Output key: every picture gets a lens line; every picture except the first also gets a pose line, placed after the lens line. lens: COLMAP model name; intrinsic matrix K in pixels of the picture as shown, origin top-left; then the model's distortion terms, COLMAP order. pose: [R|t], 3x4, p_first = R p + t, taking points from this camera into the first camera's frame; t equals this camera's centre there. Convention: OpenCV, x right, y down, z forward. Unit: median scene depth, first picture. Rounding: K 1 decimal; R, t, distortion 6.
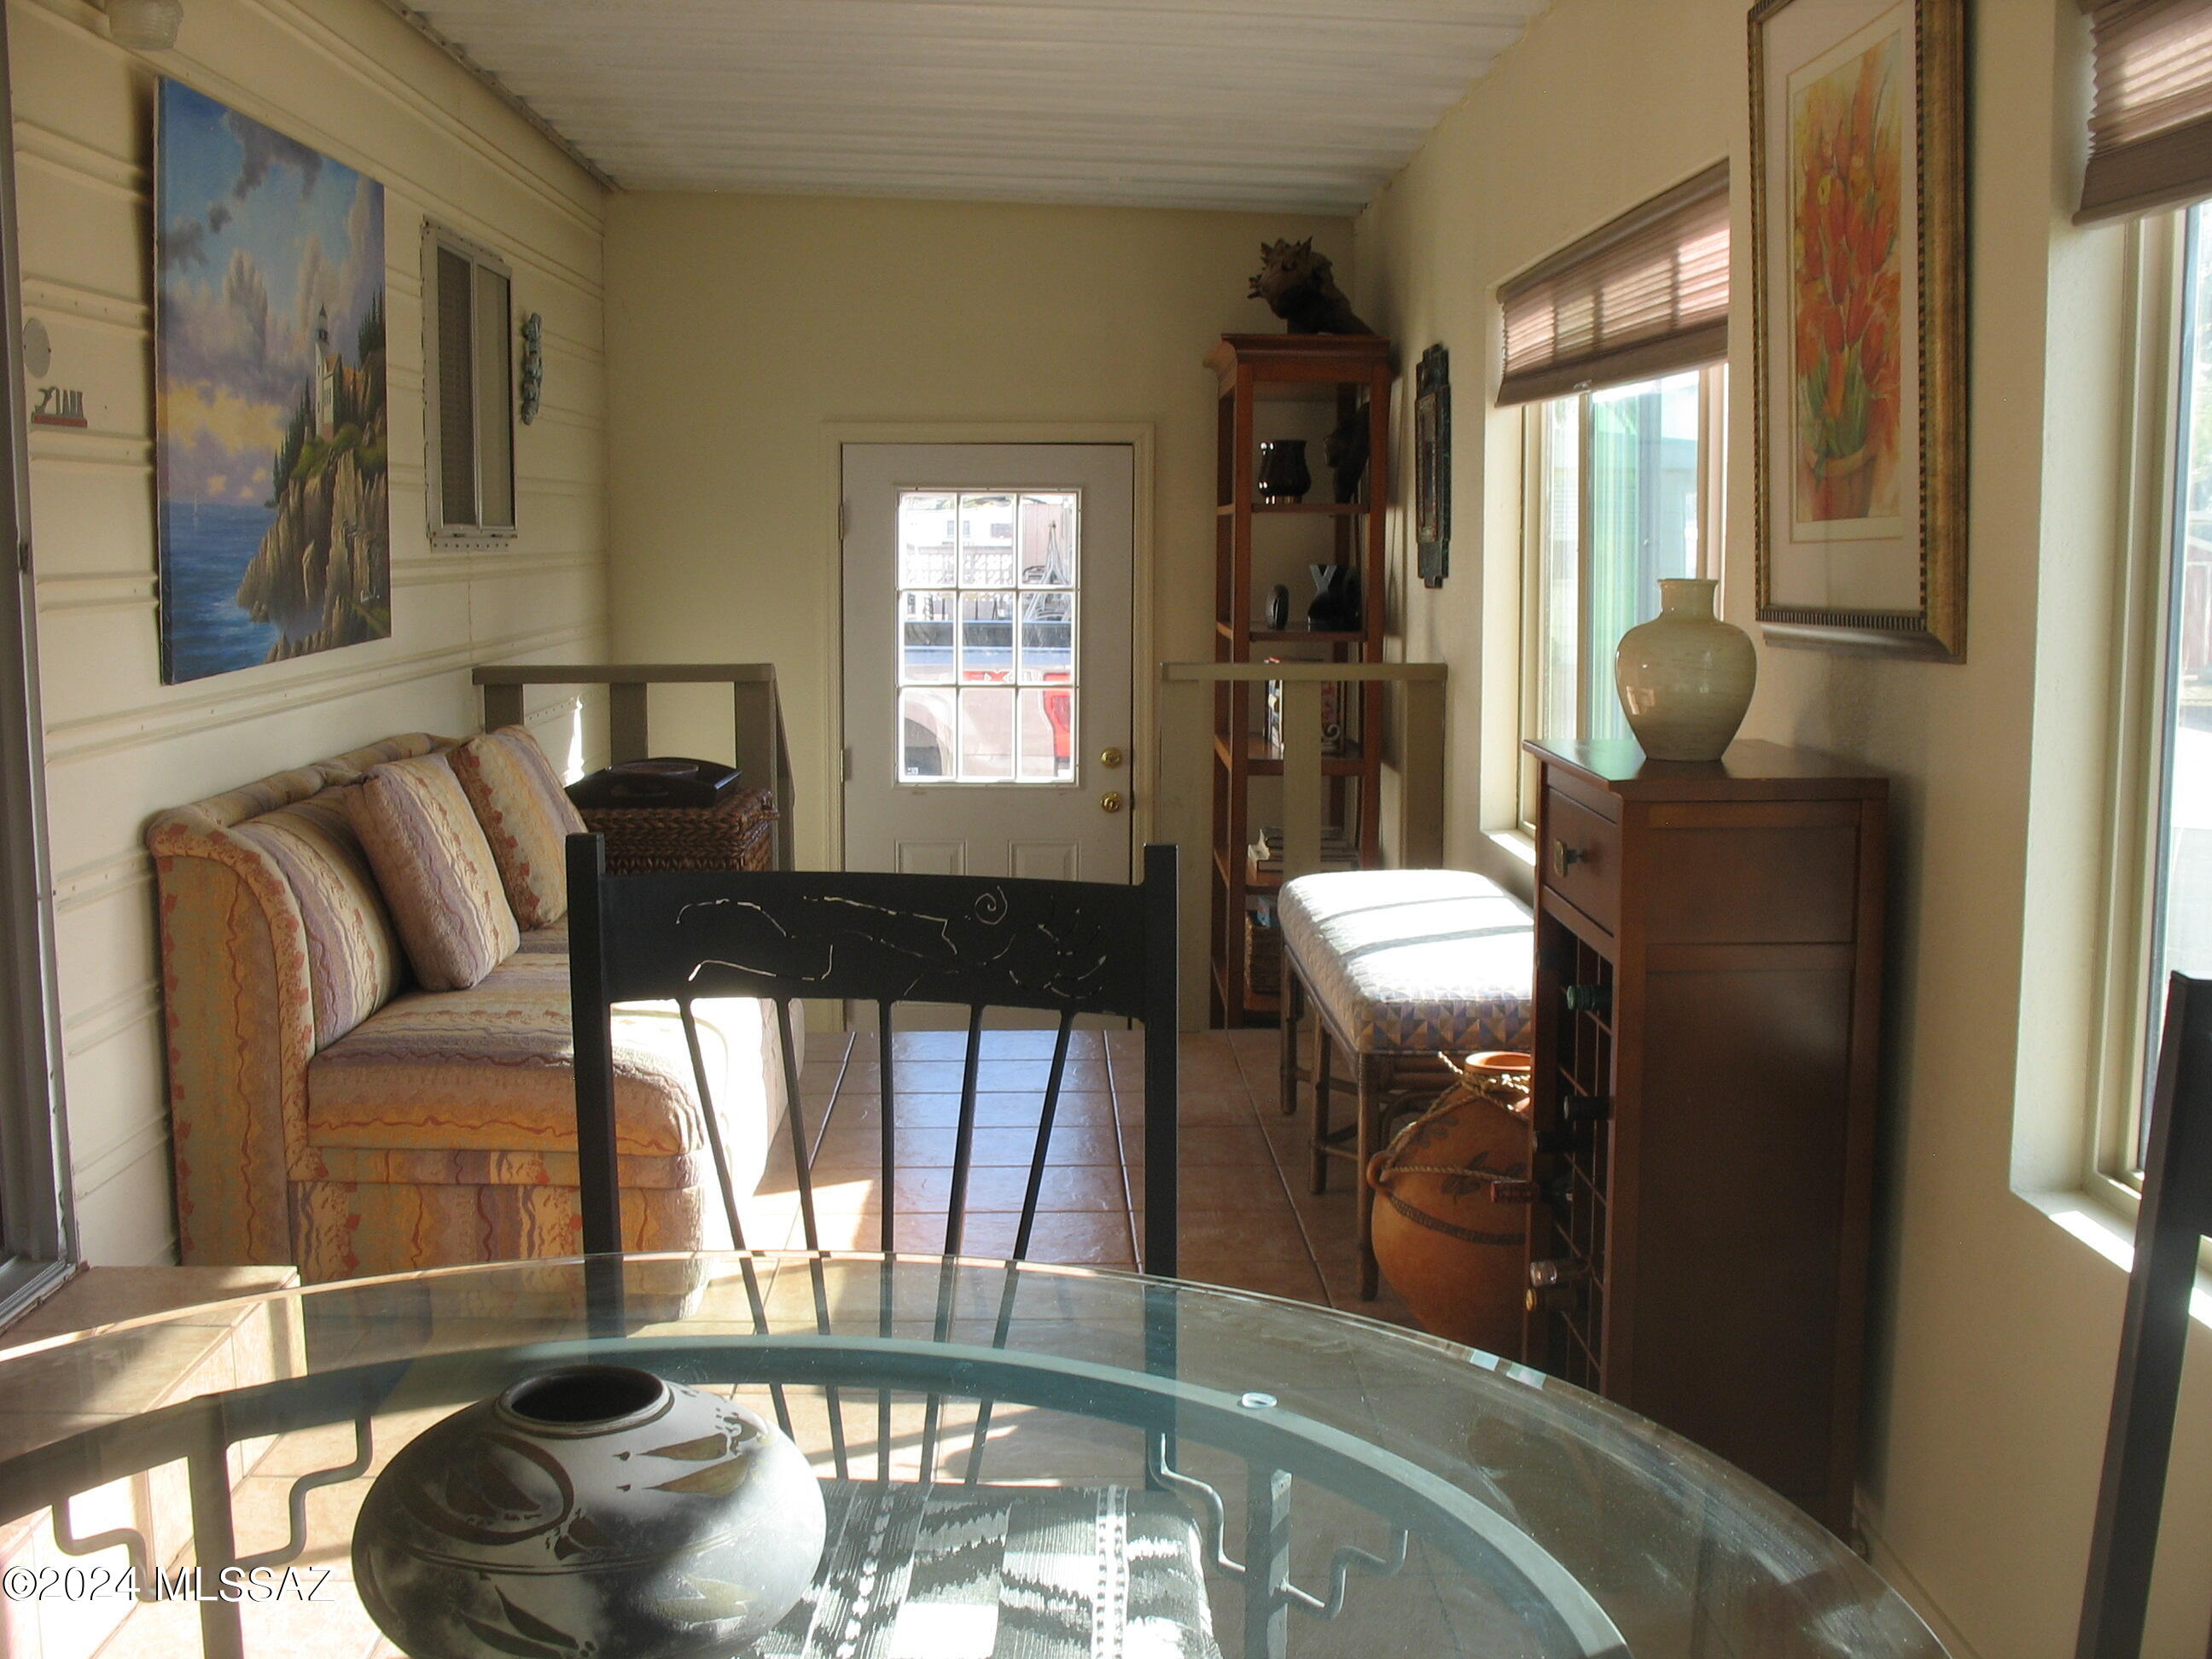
lens RADIAL K [[2277.0, 0, 1106.0], [0, 2277.0, 829.5], [0, 0, 1]] dist [-0.105932, 0.012870]
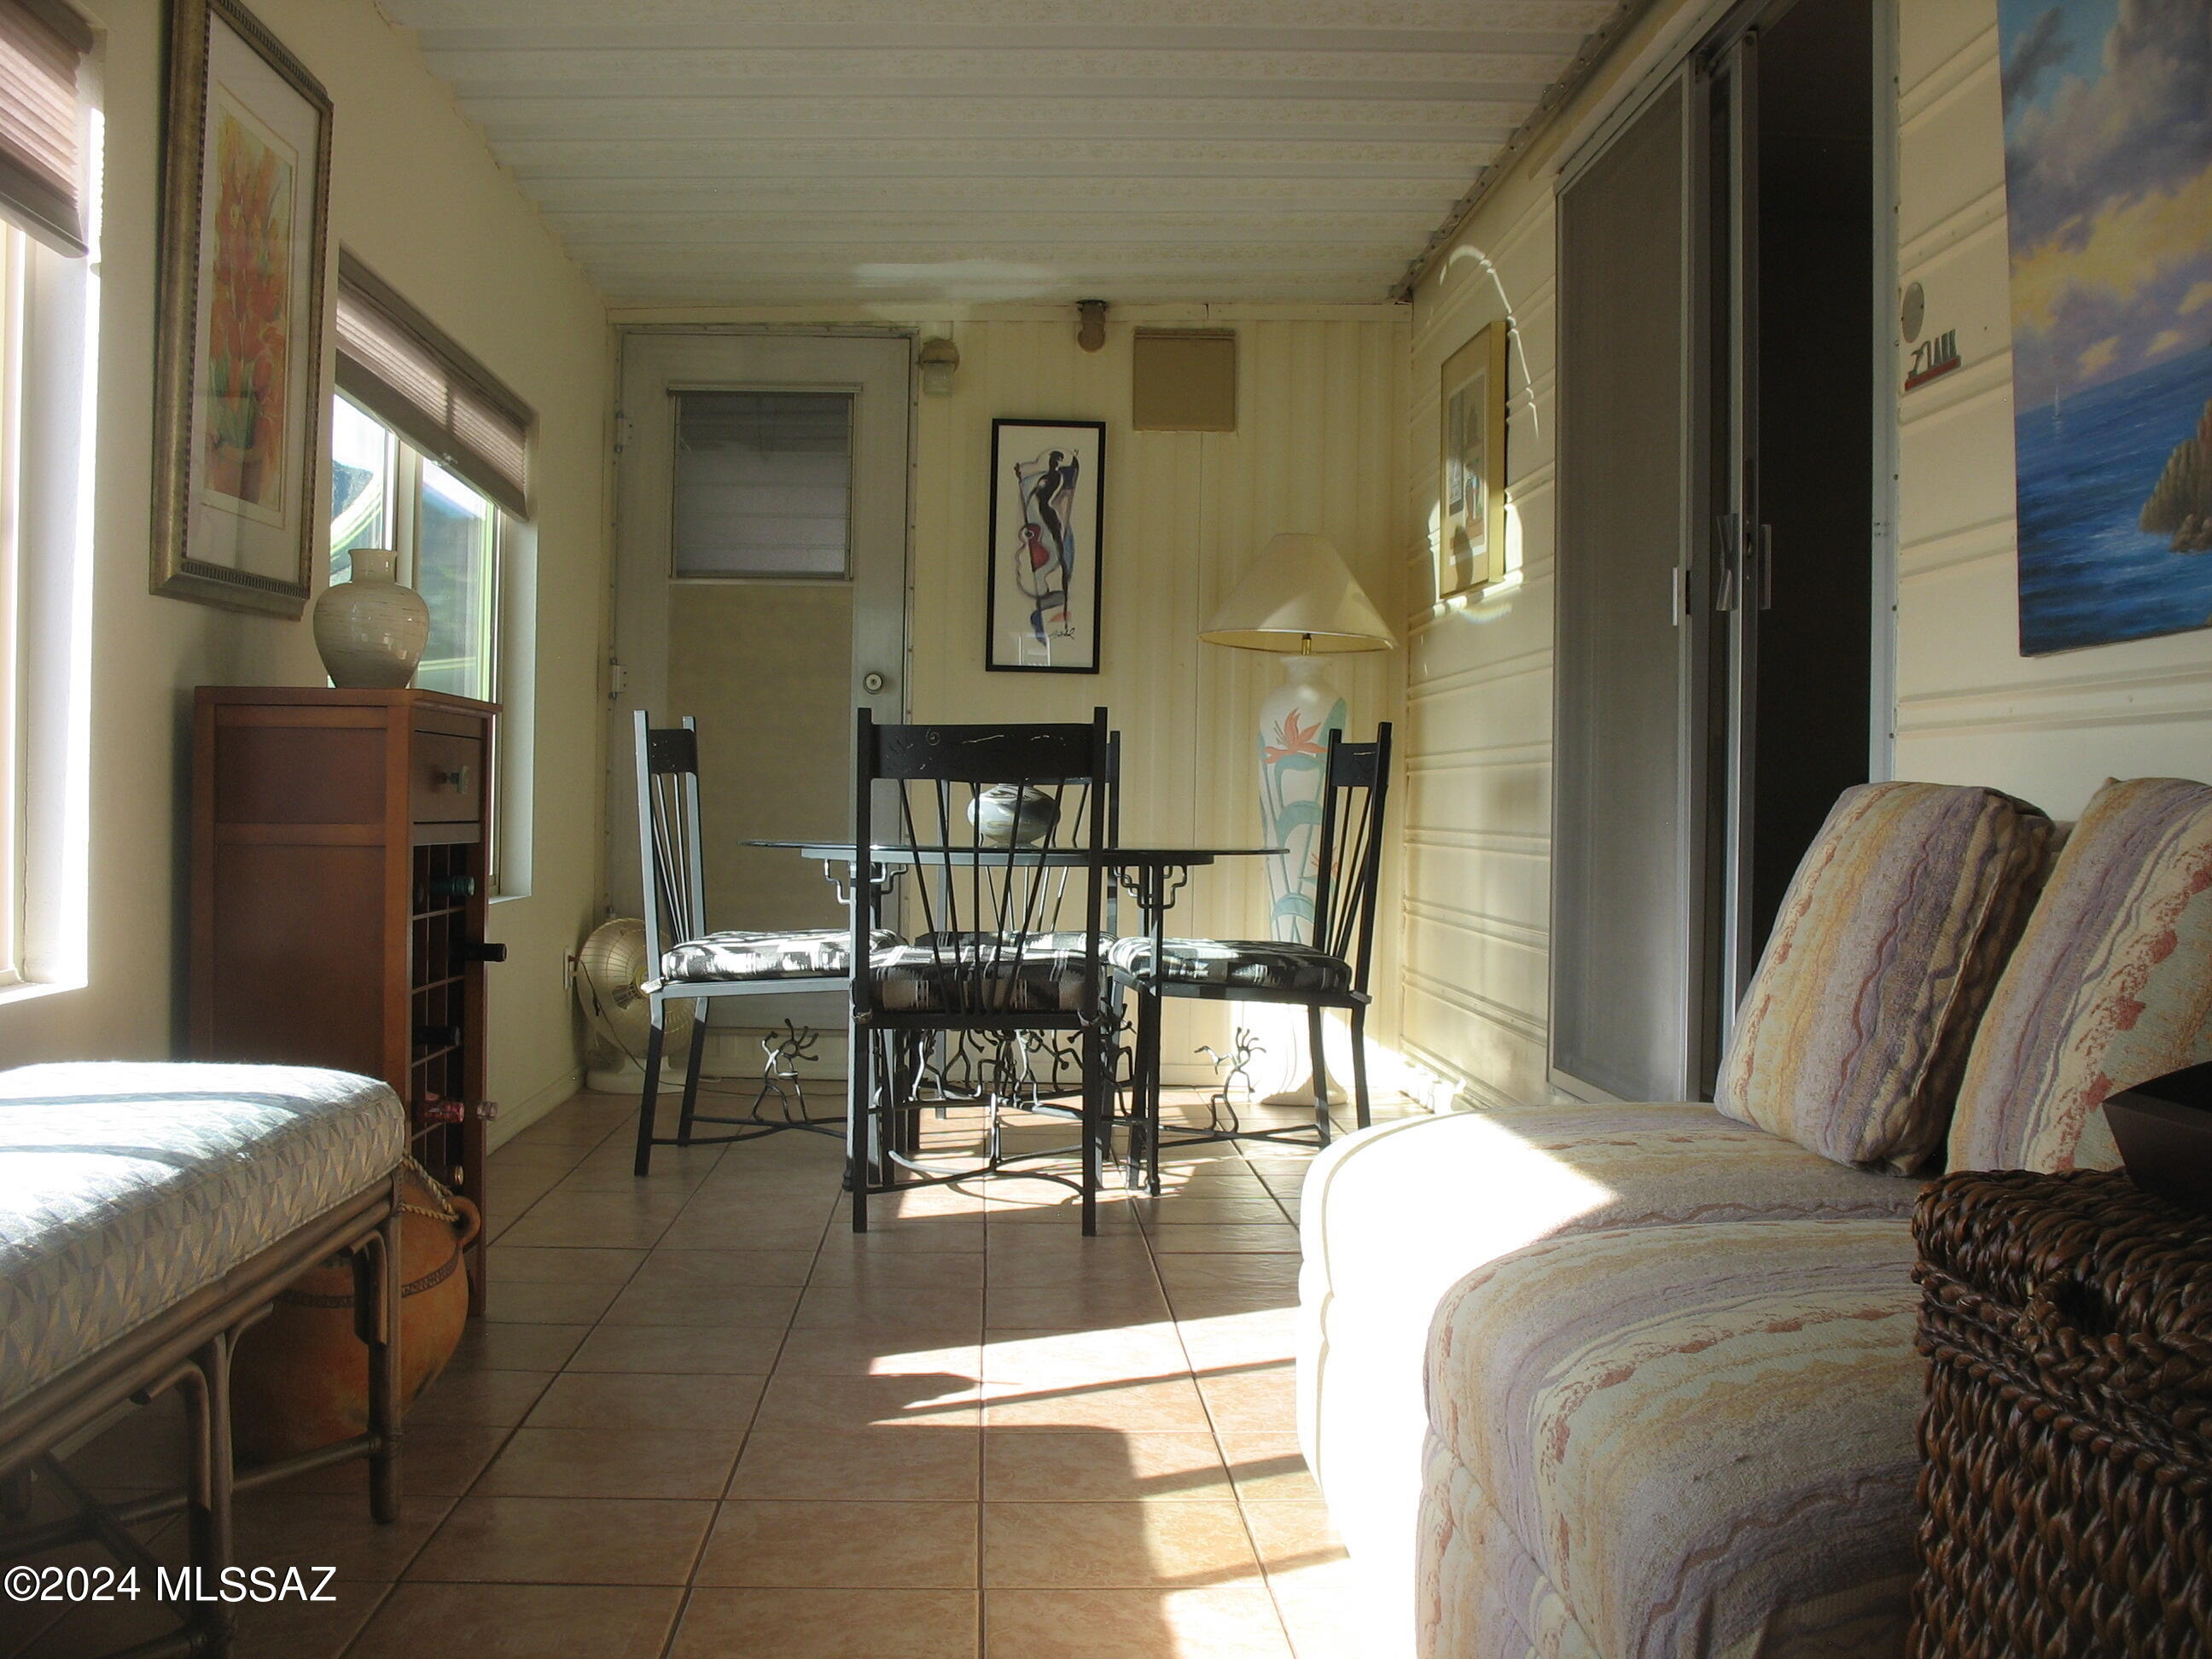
lens RADIAL K [[2277.0, 0, 1106.0], [0, 2277.0, 829.5], [0, 0, 1]] dist [-0.105932, 0.012870]
pose [[-0.999804, -0.012143, -0.015644, -0.095259], [-0.014242, 0.989778, 0.141907, -0.106637], [0.013761, 0.142102, -0.989756, 1.704498]]
